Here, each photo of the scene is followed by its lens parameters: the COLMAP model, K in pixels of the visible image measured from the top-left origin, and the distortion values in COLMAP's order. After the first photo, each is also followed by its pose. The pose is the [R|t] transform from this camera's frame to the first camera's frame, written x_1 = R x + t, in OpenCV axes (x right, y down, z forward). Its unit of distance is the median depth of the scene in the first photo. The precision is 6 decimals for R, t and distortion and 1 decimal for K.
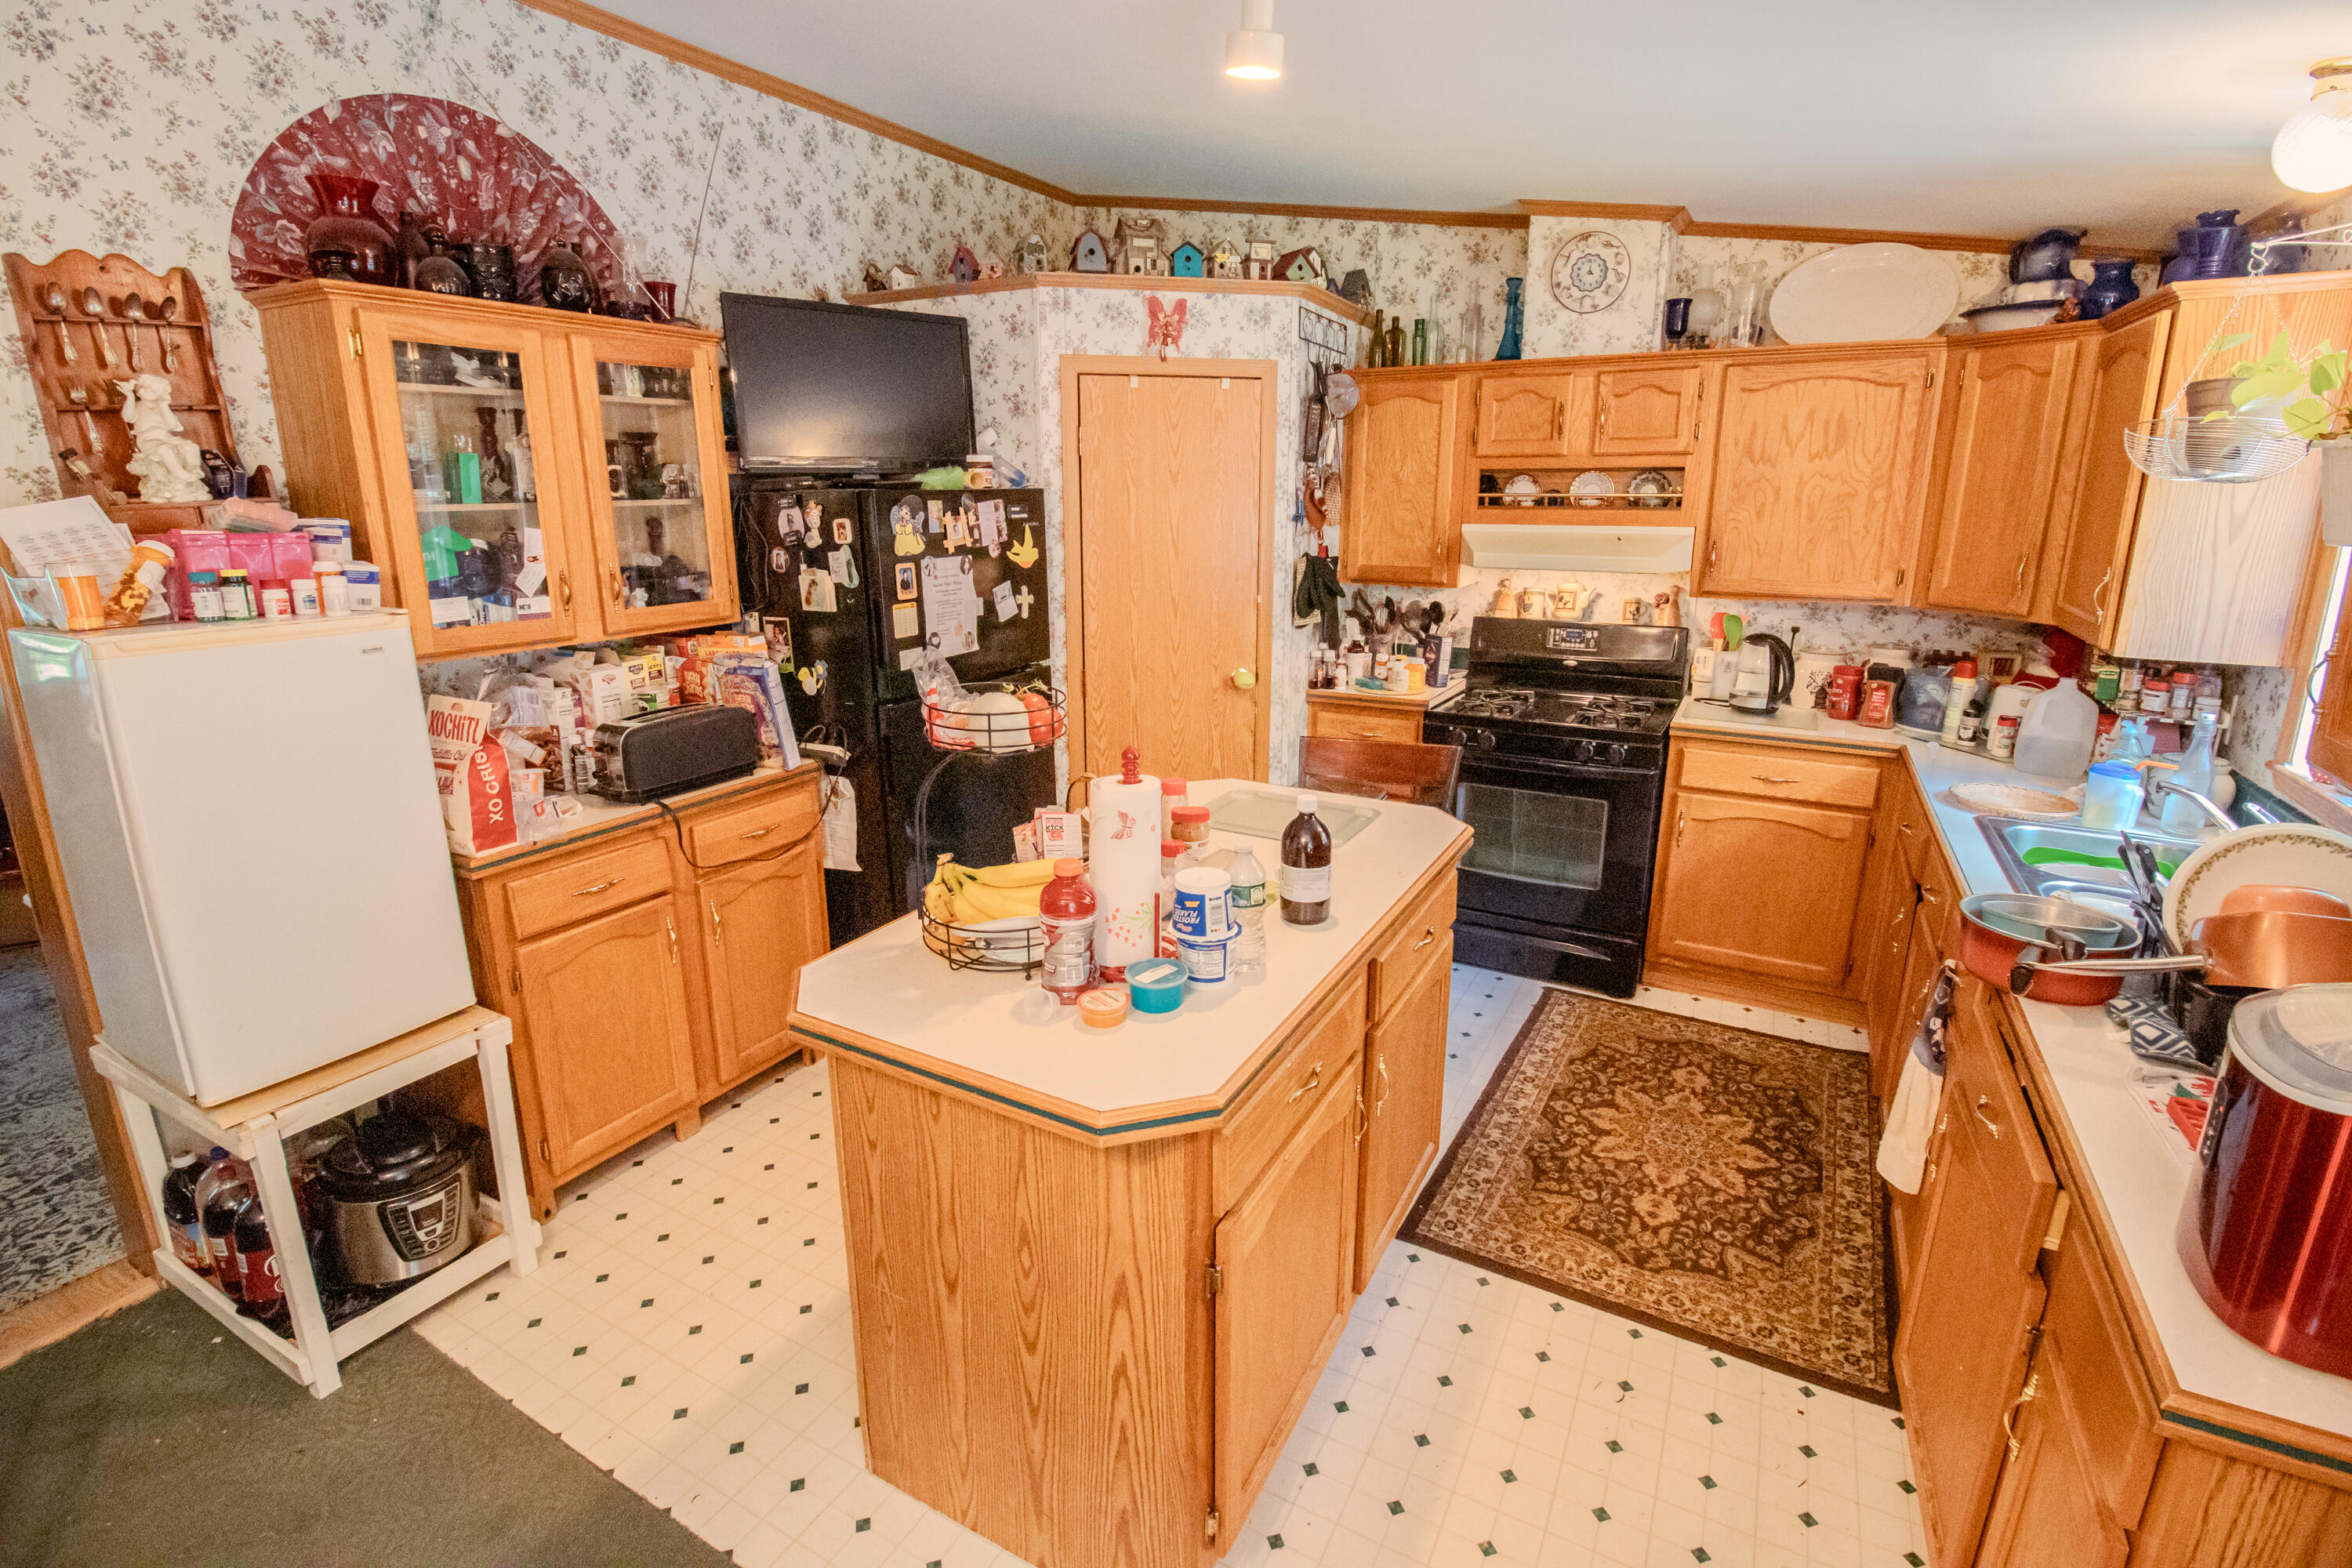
lens RADIAL K [[1079.6, 0, 1163.1], [0, 1079.6, 764.0], [0, 0, 1]] dist [-0.001598, -0.012771]
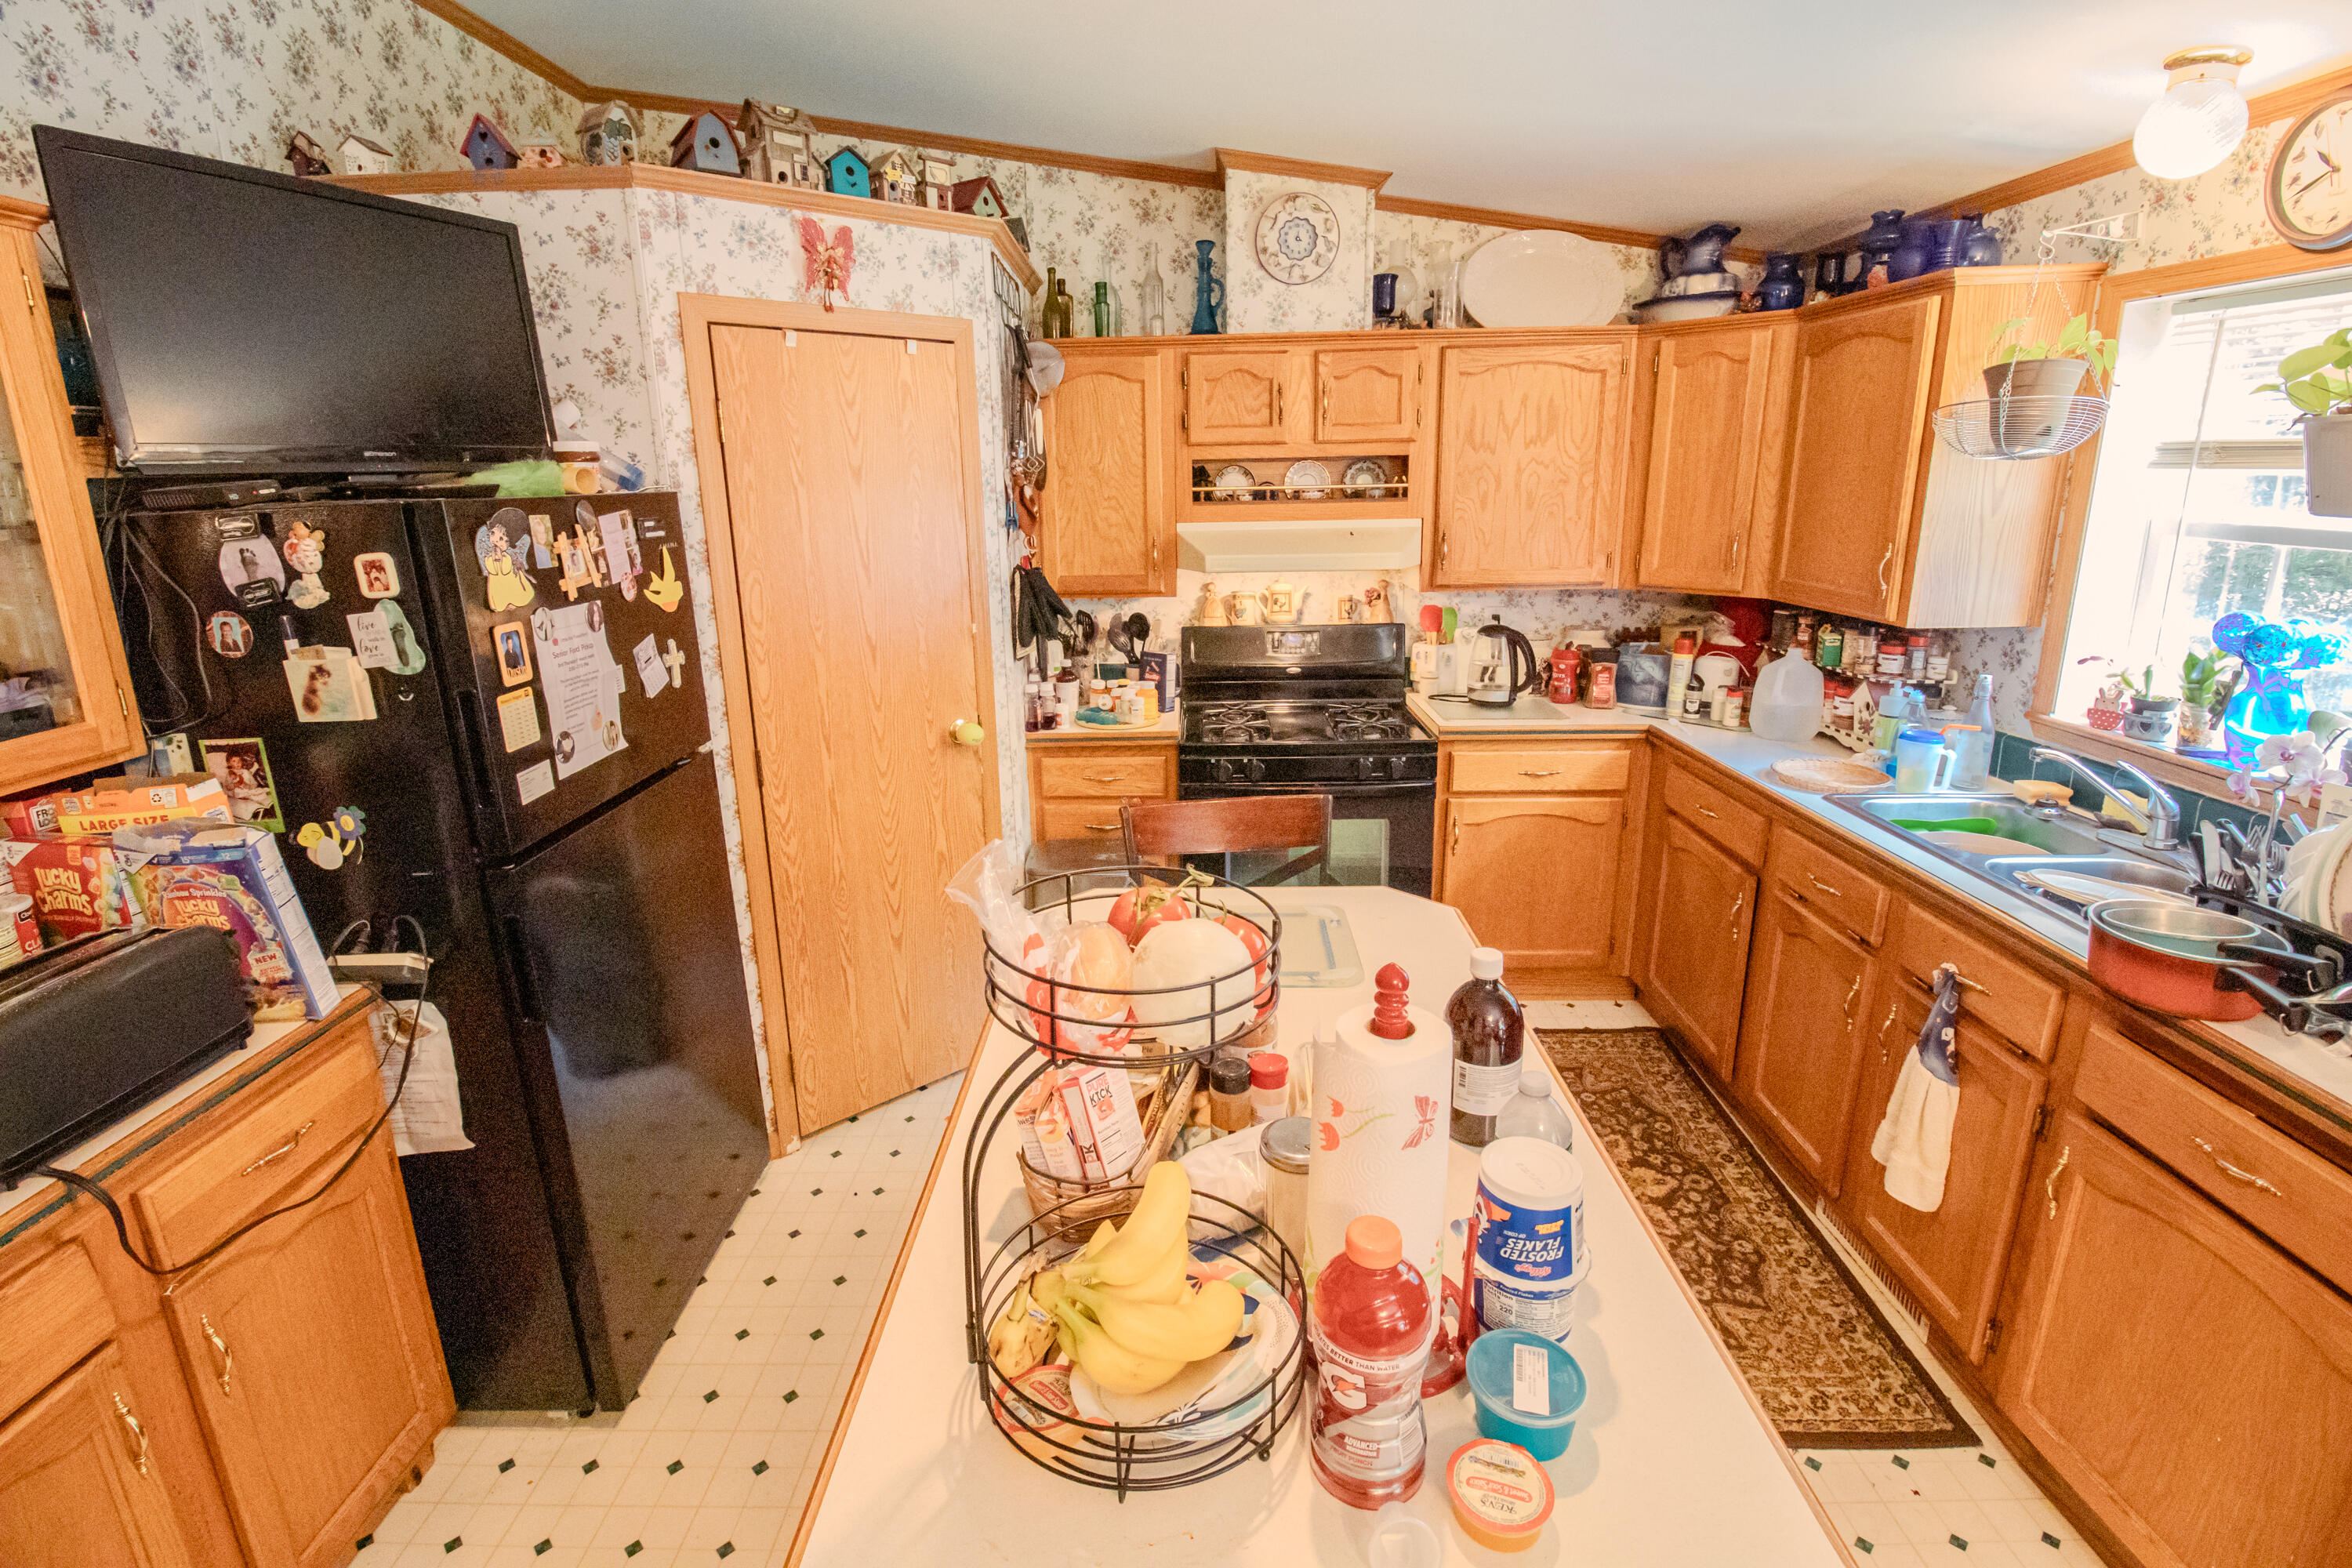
lens RADIAL K [[1079.6, 0, 1163.5], [0, 1079.6, 758.9], [0, 0, 1]] dist [-0.001598, -0.012771]
pose [[0.880711, -0.132325, 0.454795, -0.172967], [0.133739, 0.990585, 0.029230, -0.071258], [-0.454381, 0.035081, 0.890116, 0.277270]]
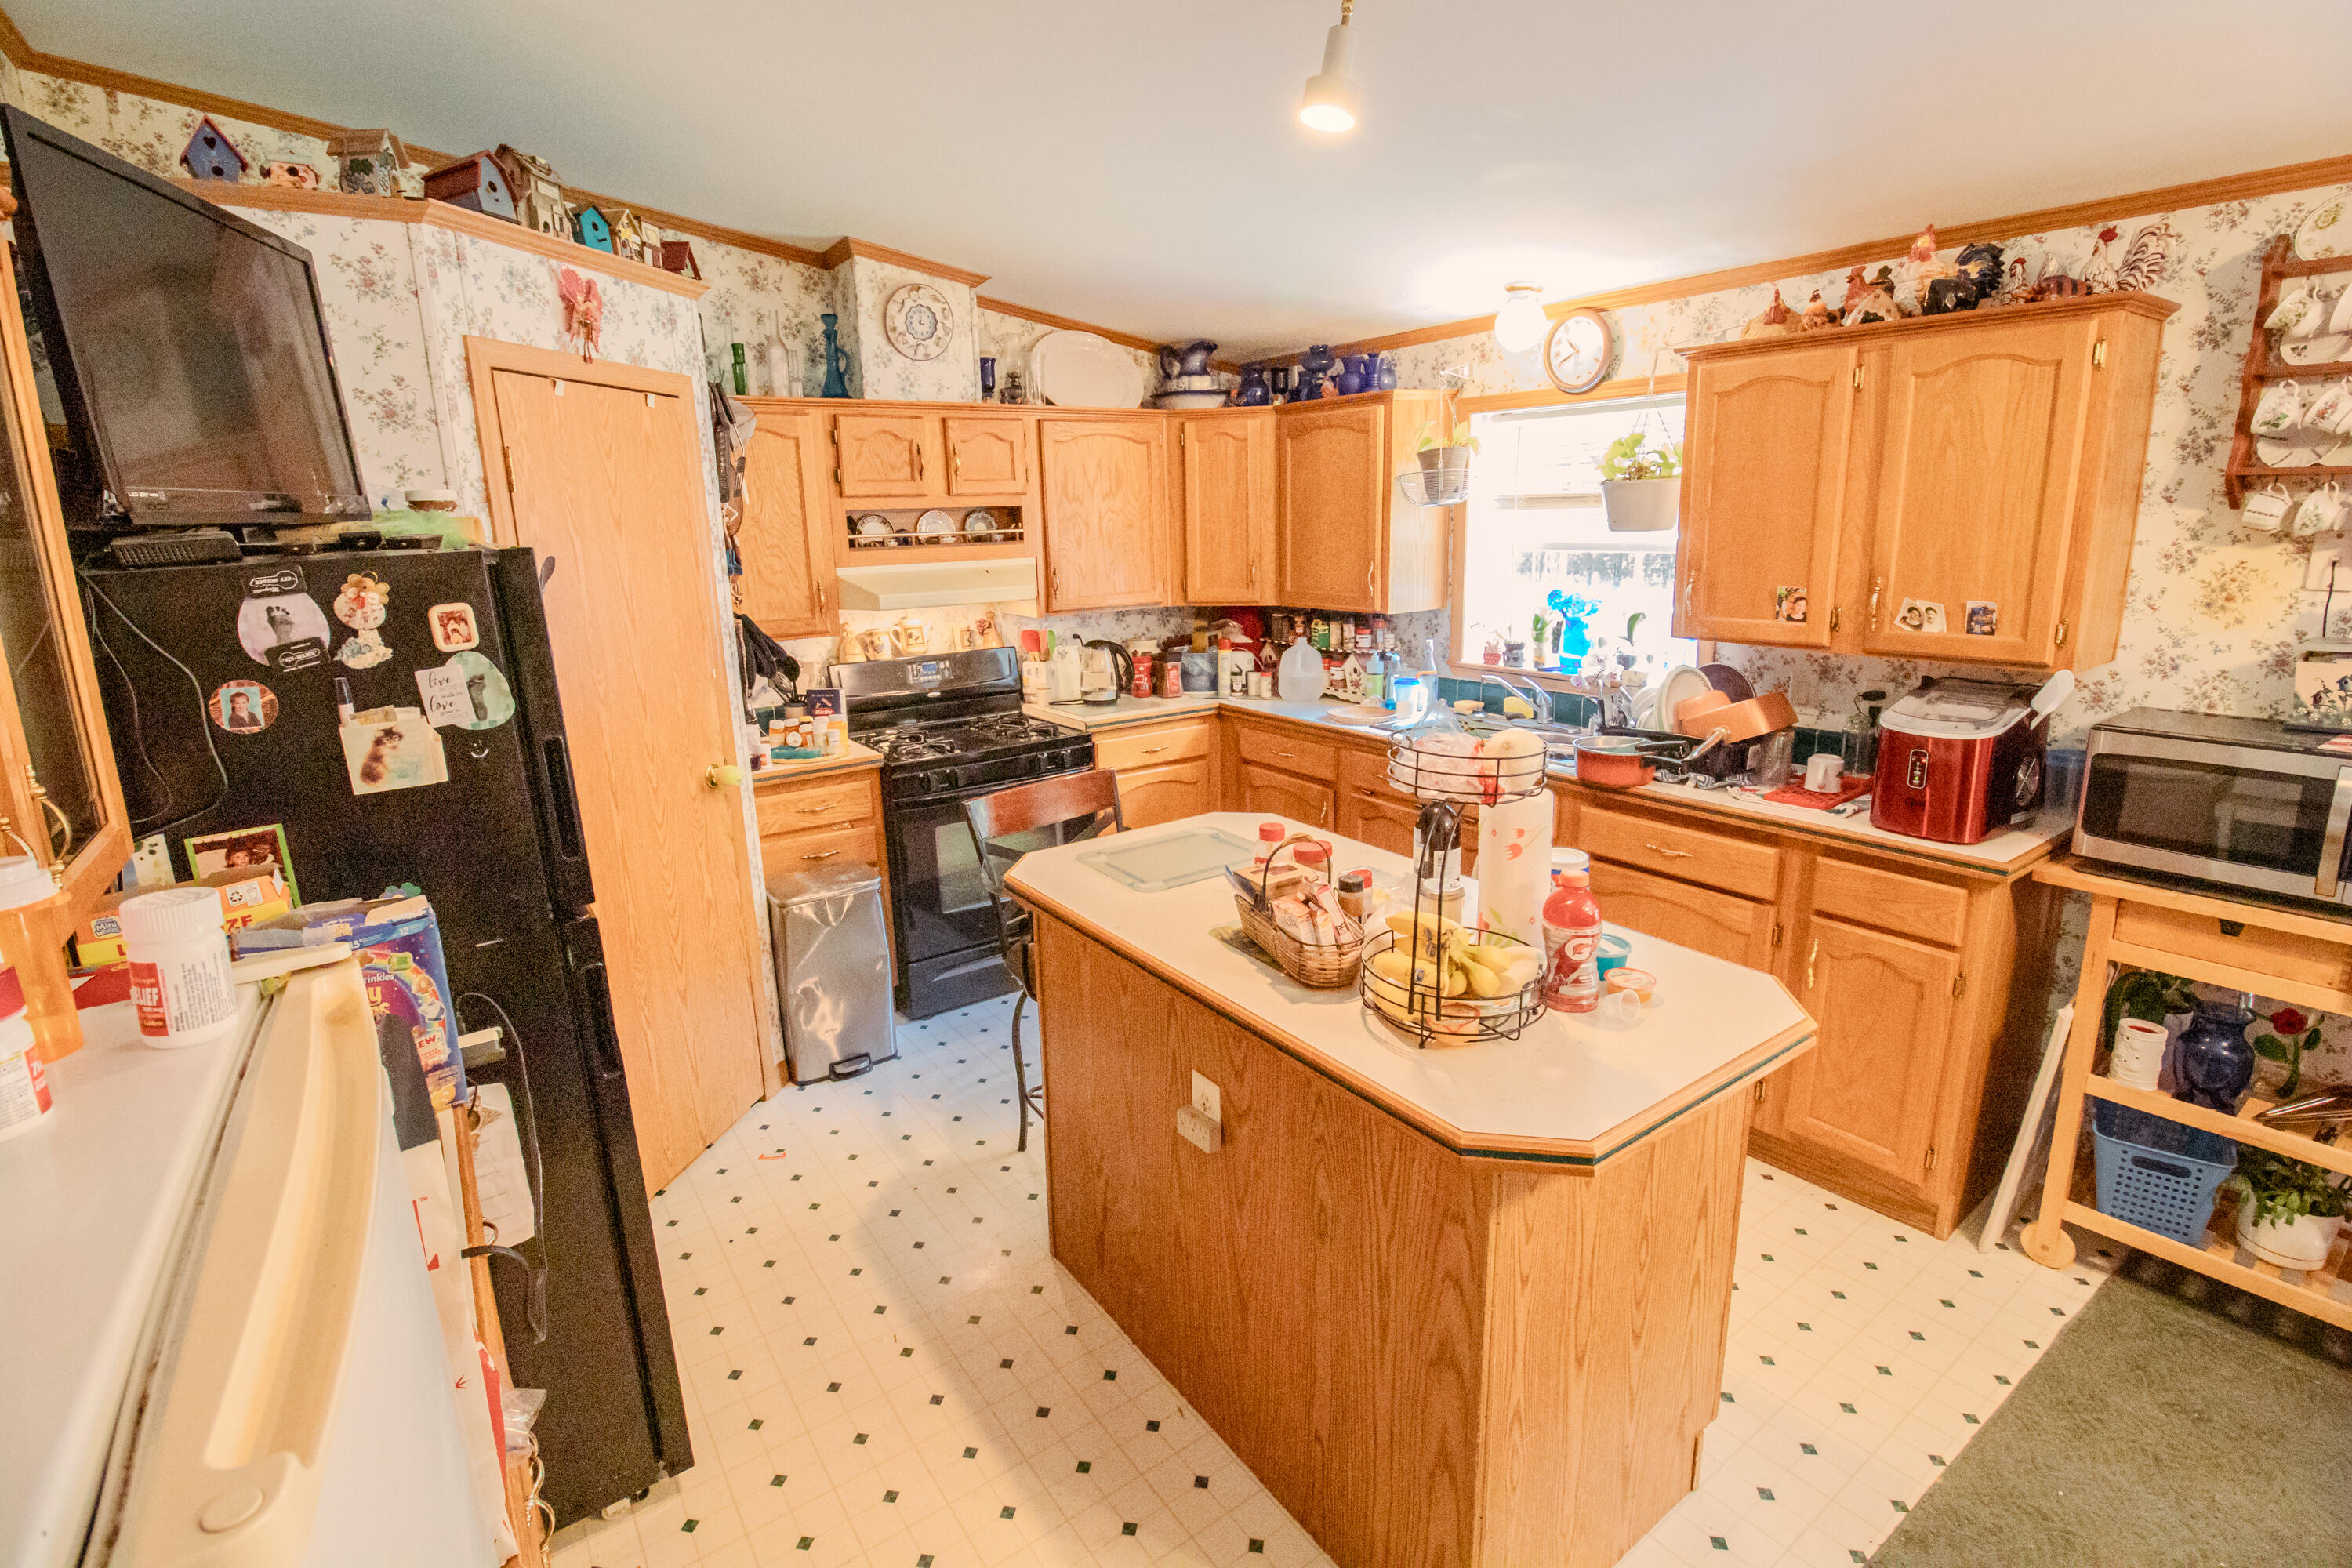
lens RADIAL K [[1079.6, 0, 1169.6], [0, 1079.6, 764.1], [0, 0, 1]] dist [-0.001598, -0.012771]
pose [[0.429851, -0.212965, 0.877425, -0.526546], [0.251199, 0.961626, 0.110339, -0.102382], [-0.867253, 0.172979, 0.466852, 0.389521]]
